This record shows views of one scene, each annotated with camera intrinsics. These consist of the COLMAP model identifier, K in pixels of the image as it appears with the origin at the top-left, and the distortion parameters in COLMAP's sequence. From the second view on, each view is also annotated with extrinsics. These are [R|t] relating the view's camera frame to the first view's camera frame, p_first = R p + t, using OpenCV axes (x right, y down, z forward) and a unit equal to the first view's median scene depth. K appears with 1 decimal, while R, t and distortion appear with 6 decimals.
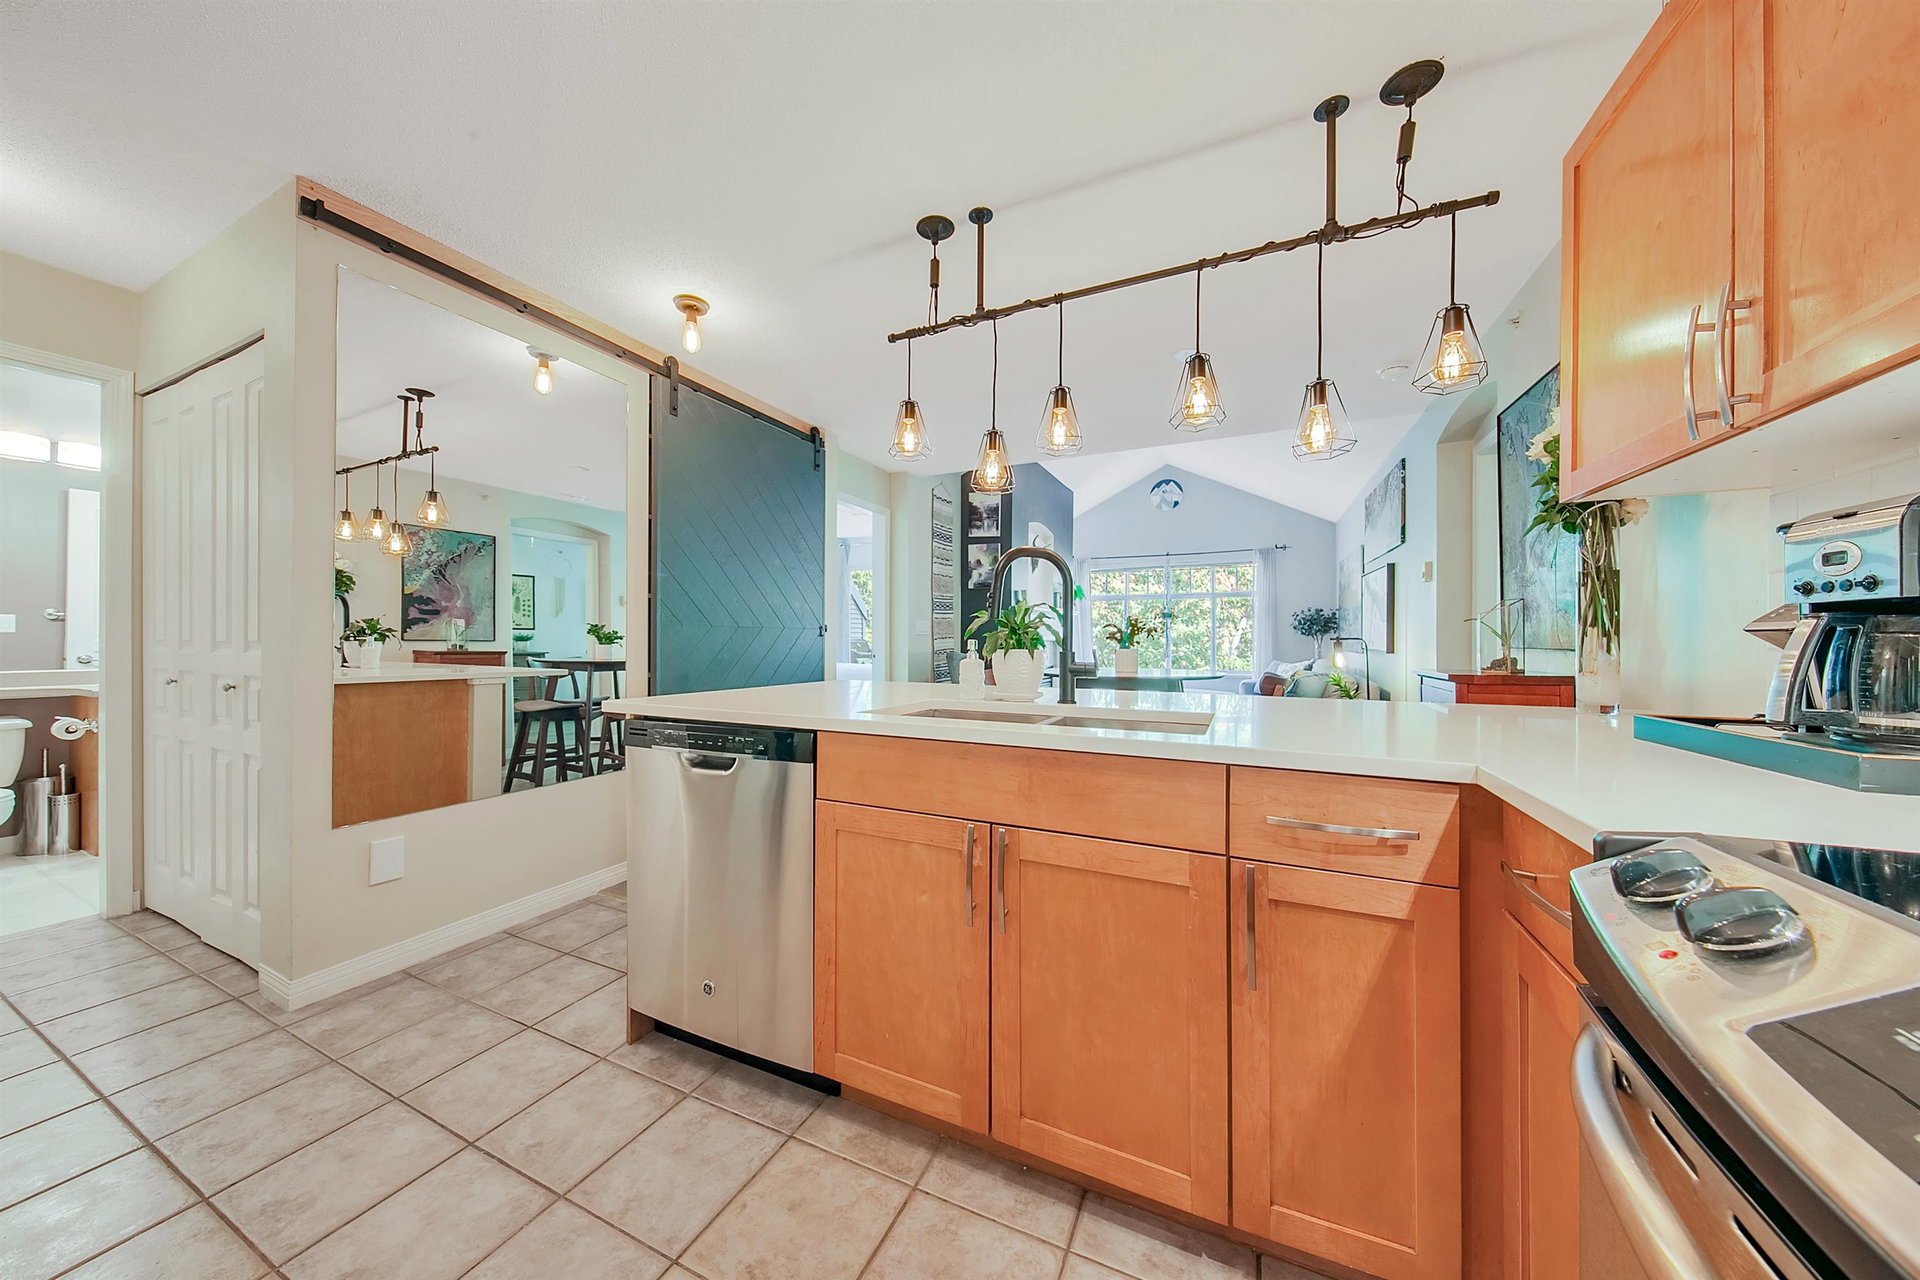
lens RADIAL K [[610.9, 0, 960.0], [0, 610.9, 640.0], [0, 0, 1]] dist [-0.010772, -0.000078]
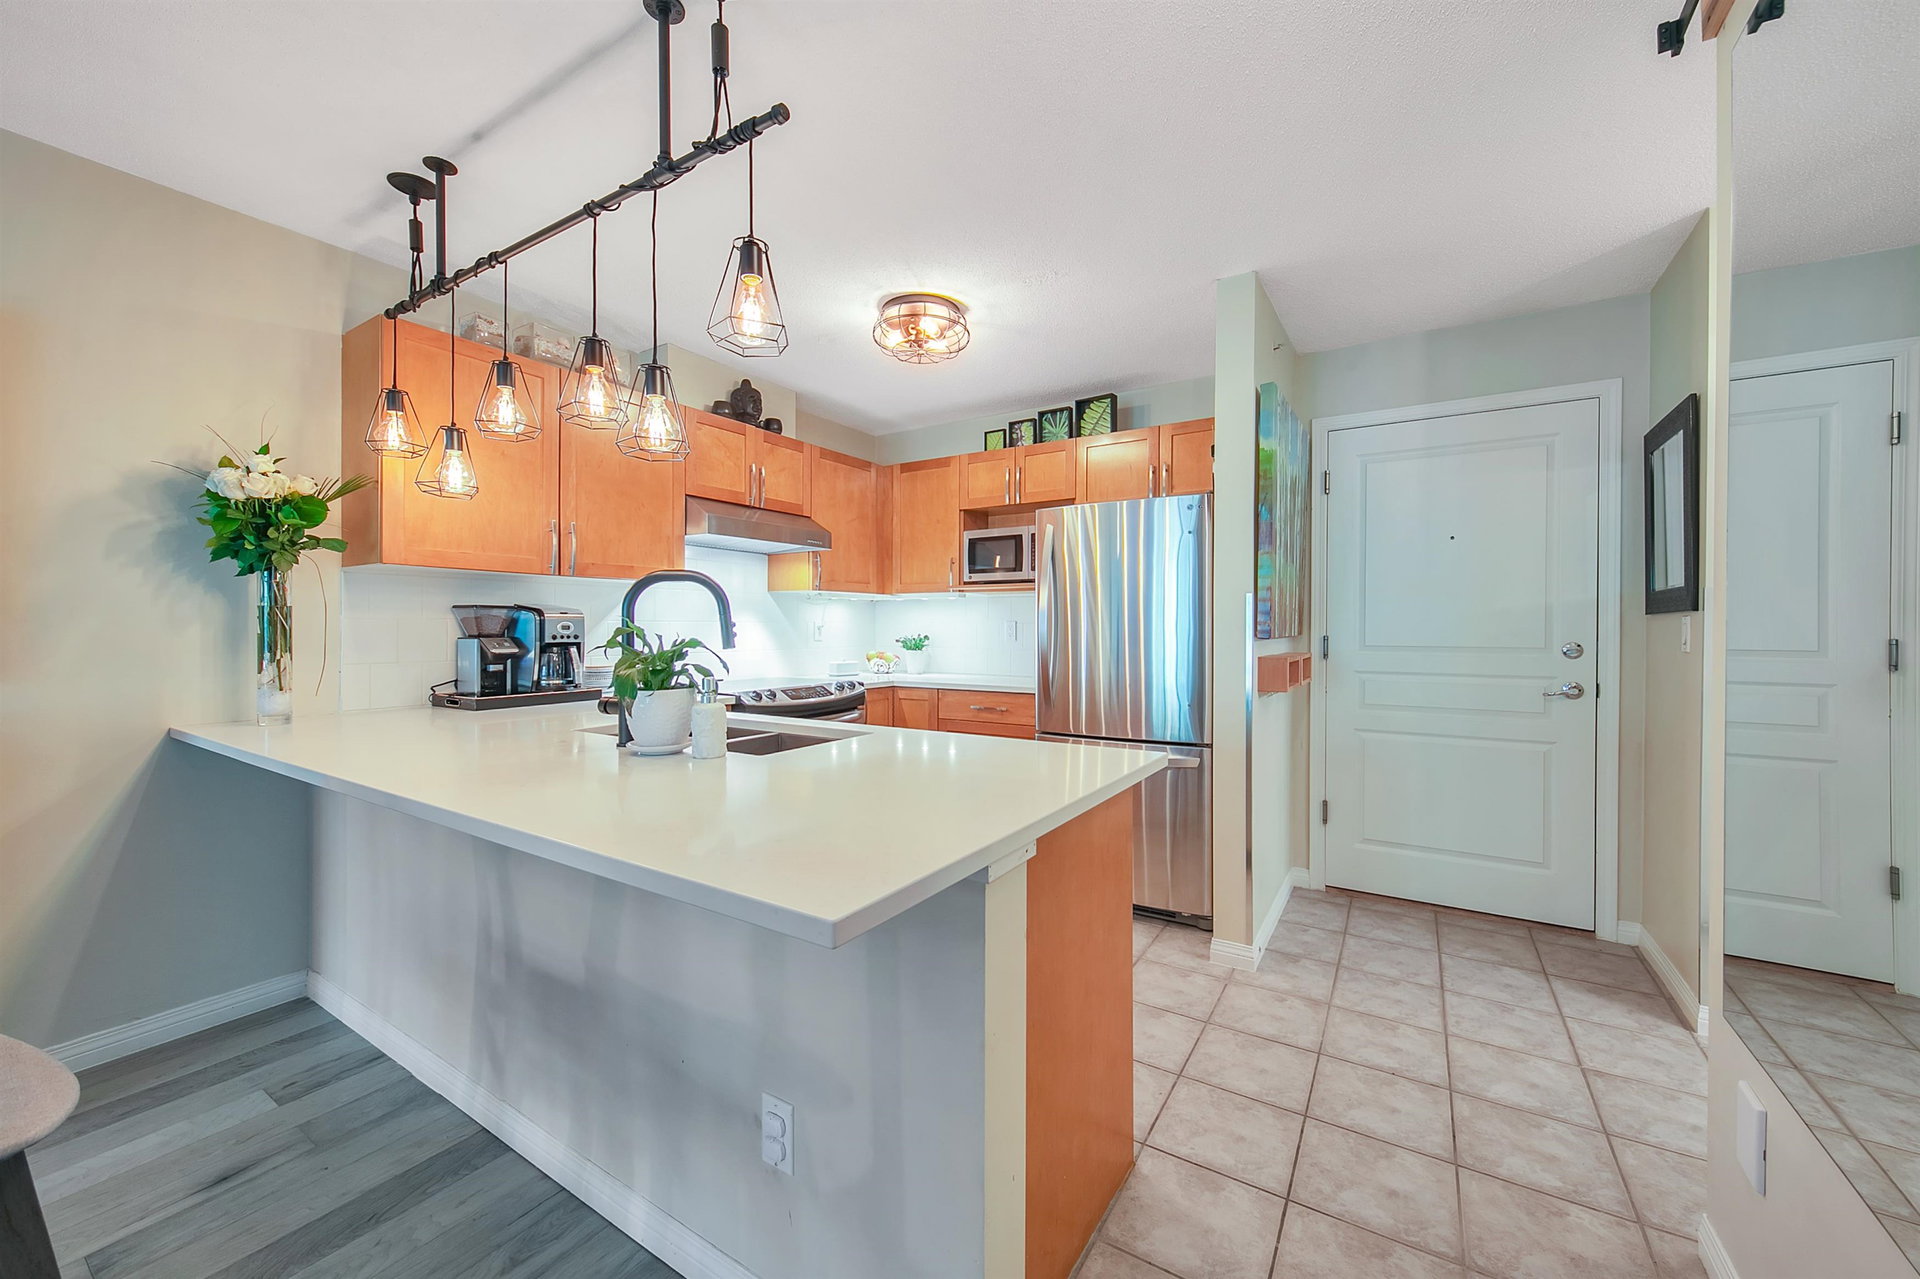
lens RADIAL K [[727.9, 0, 957.2], [0, 727.9, 633.6], [0, 0, 1]] dist [0.002235, 0.000145]
pose [[-0.990593, -0.006714, 0.136679, -0.242687], [-0.005621, 0.999949, 0.008385, -0.038028], [-0.136728, 0.007537, -0.990580, 1.111459]]
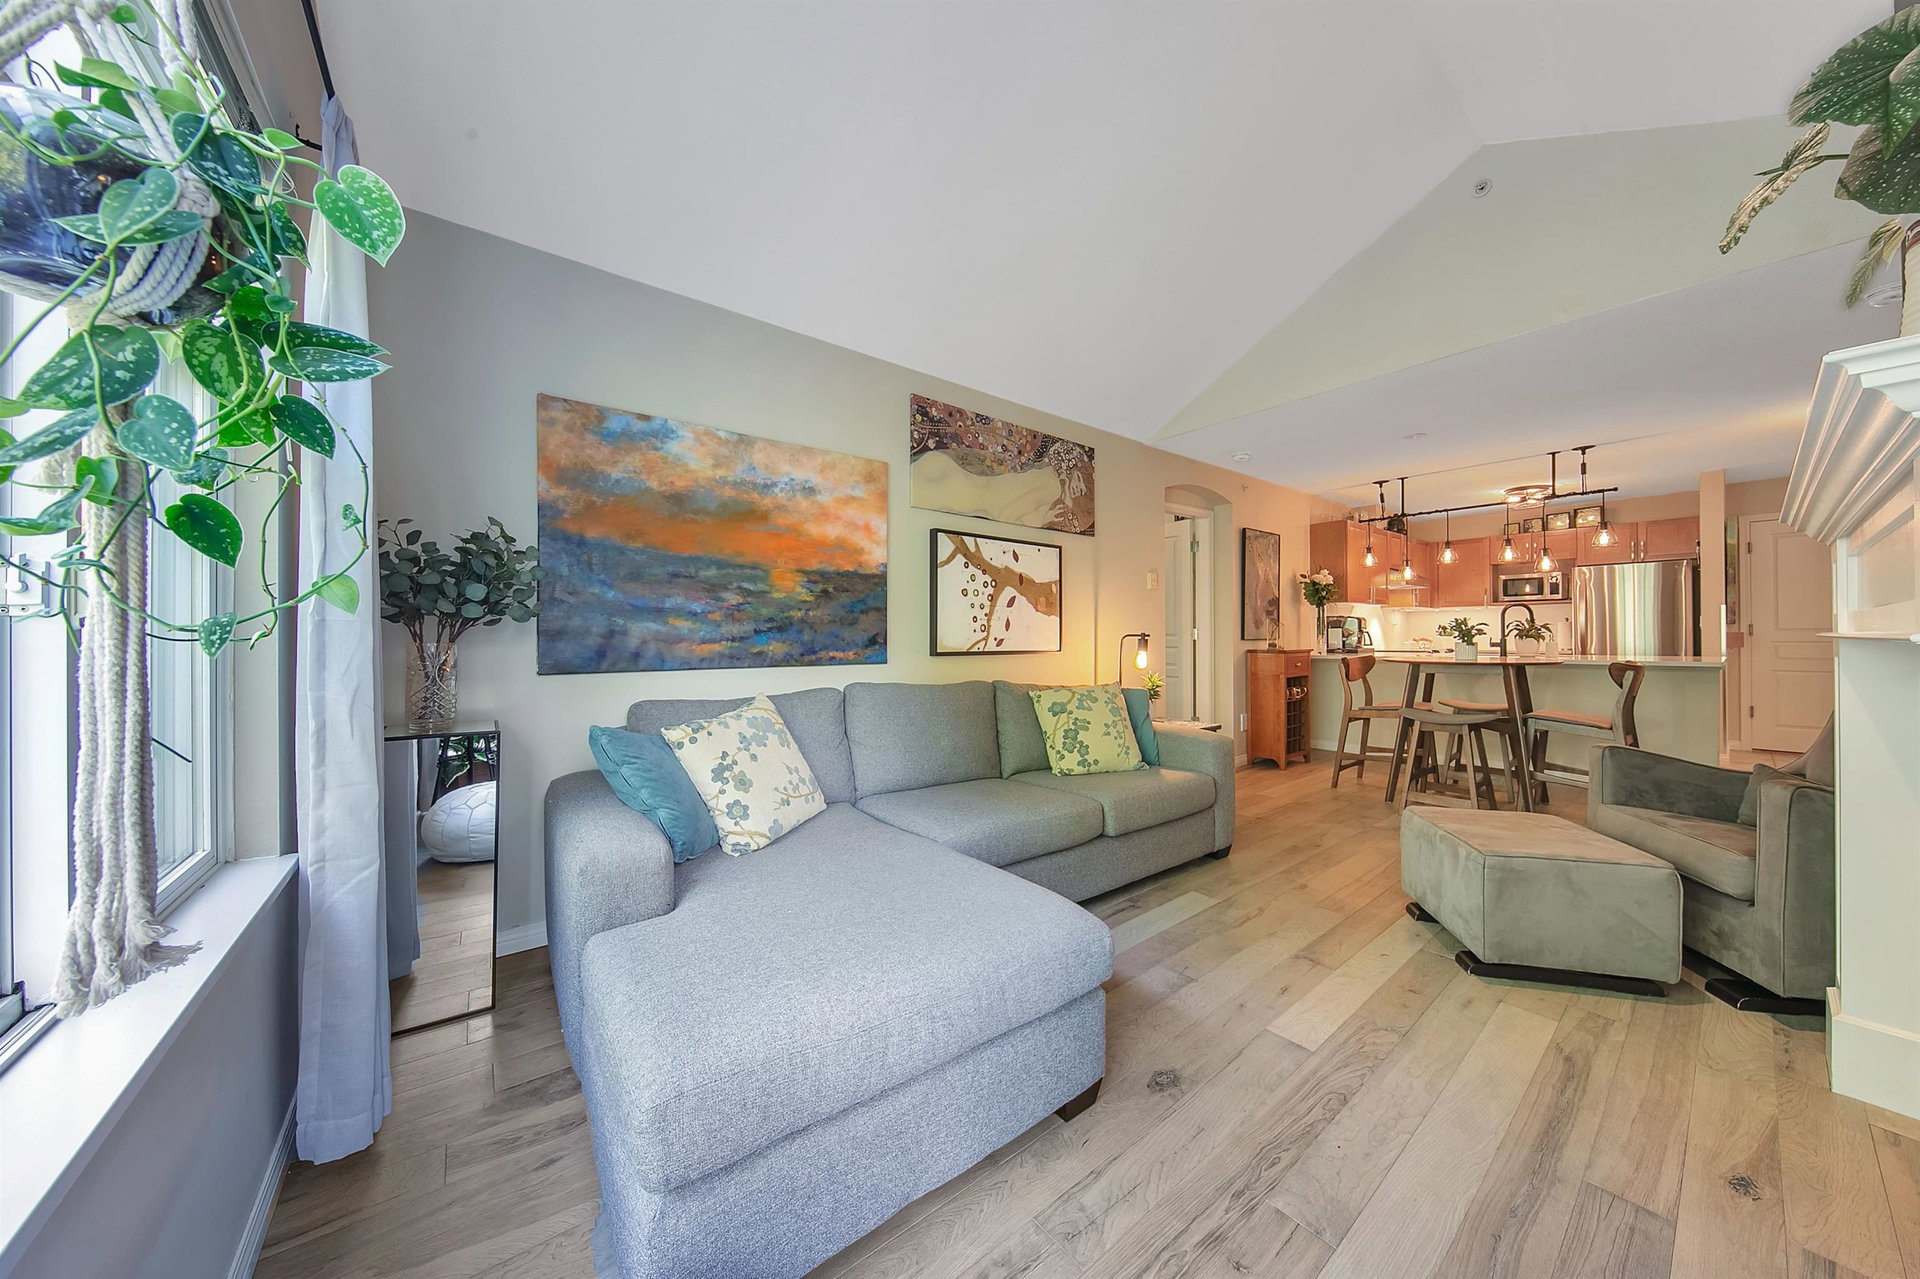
lens RADIAL K [[627.0, 0, 956.6], [0, 627.0, 635.2], [0, 0, 1]] dist [0.000445, 0.000017]
pose [[-0.893276, 0.005697, 0.449473, 0.658341], [0.005738, 0.999983, -0.001271, -0.002792], [-0.449472, 0.001444, -0.893293, 2.735961]]
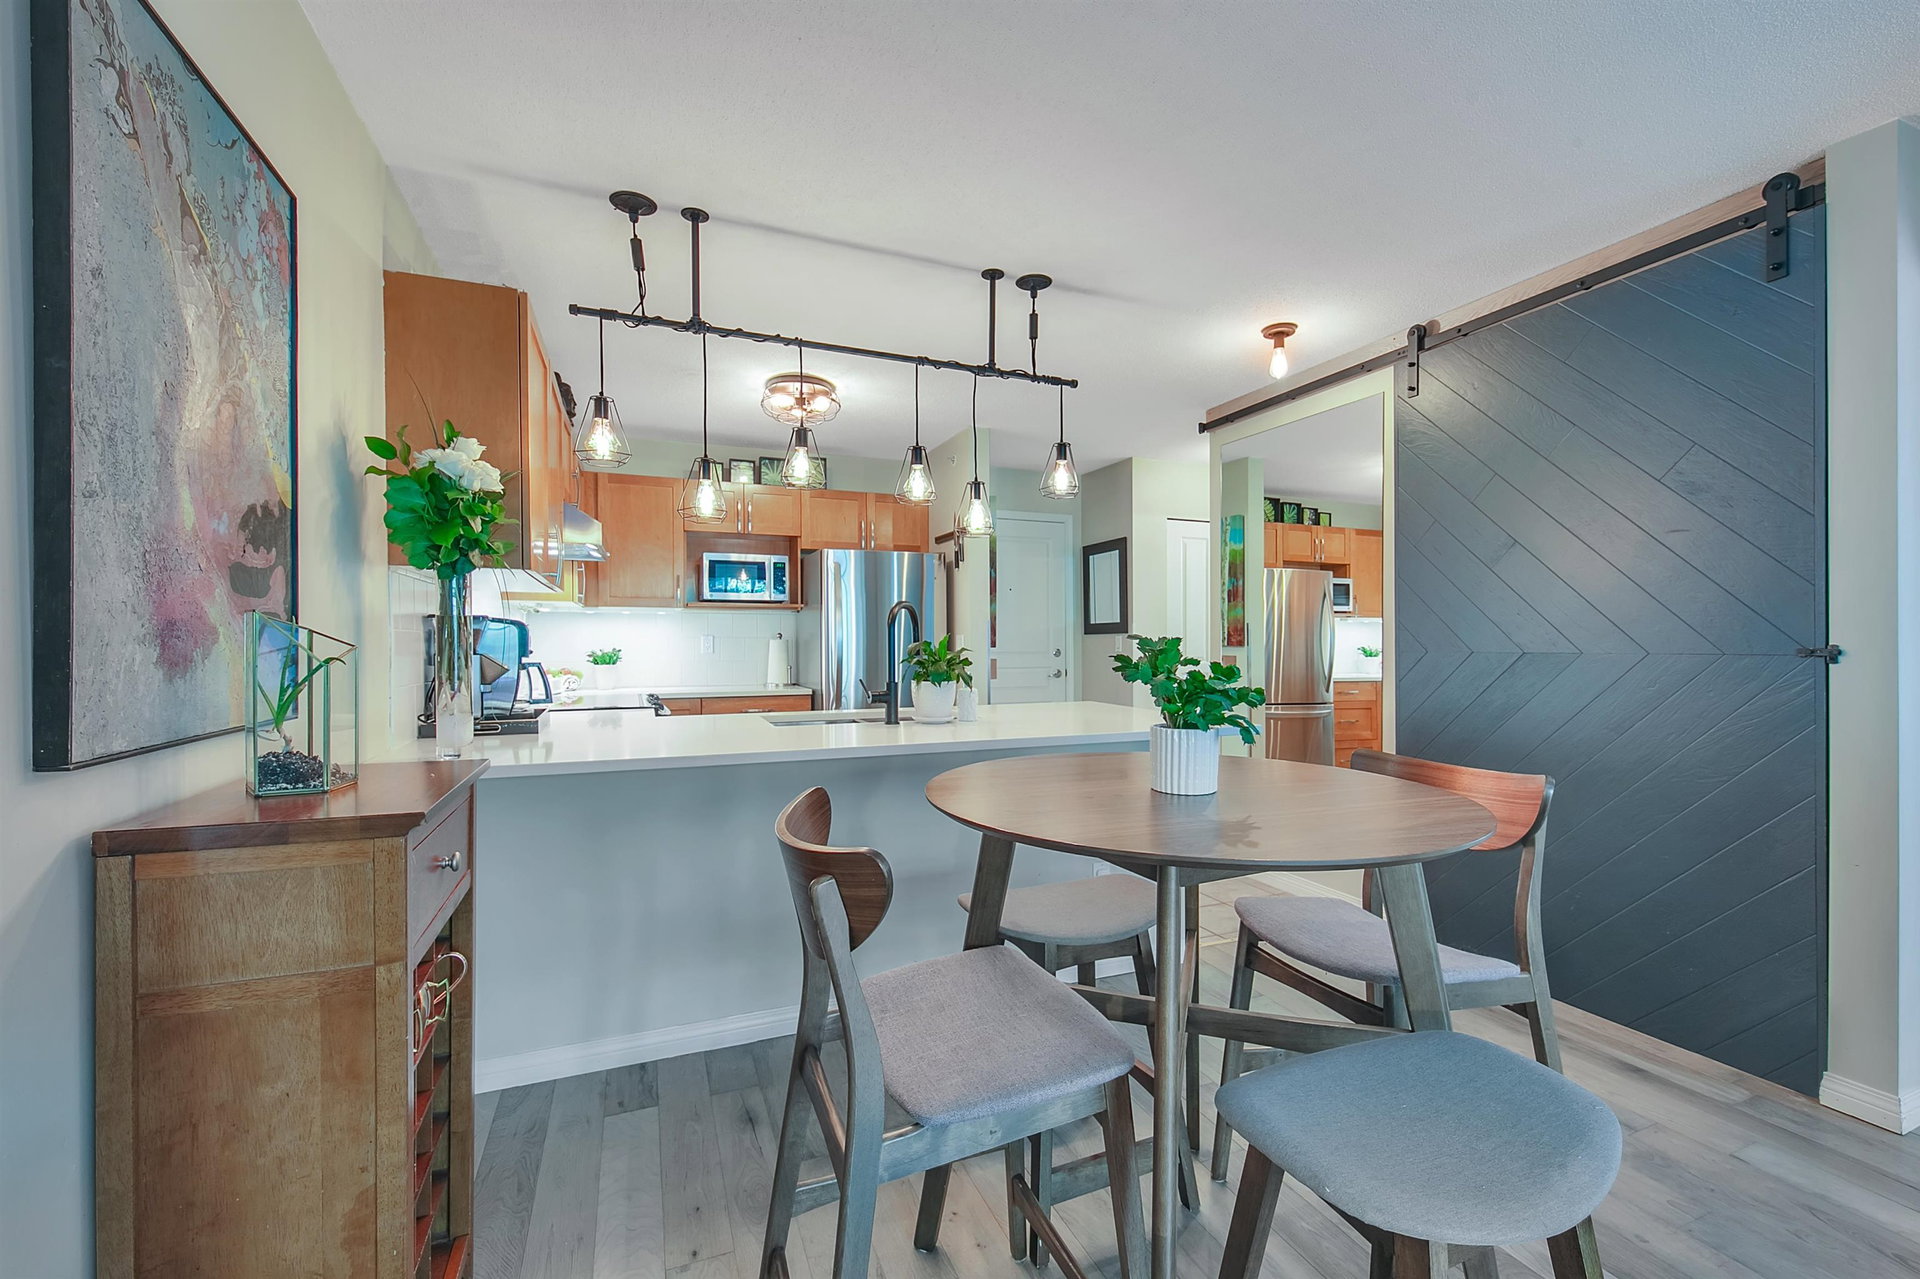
lens RADIAL K [[800.2, 0, 960.0], [0, 800.2, 639.5], [0, 0, 1]] dist [0.014170, -0.008124]
pose [[-0.683704, -0.004547, -0.729745, 0.714716], [-0.000324, 0.999982, -0.005927, -0.032644], [0.729759, -0.003816, -0.683694, 1.245765]]
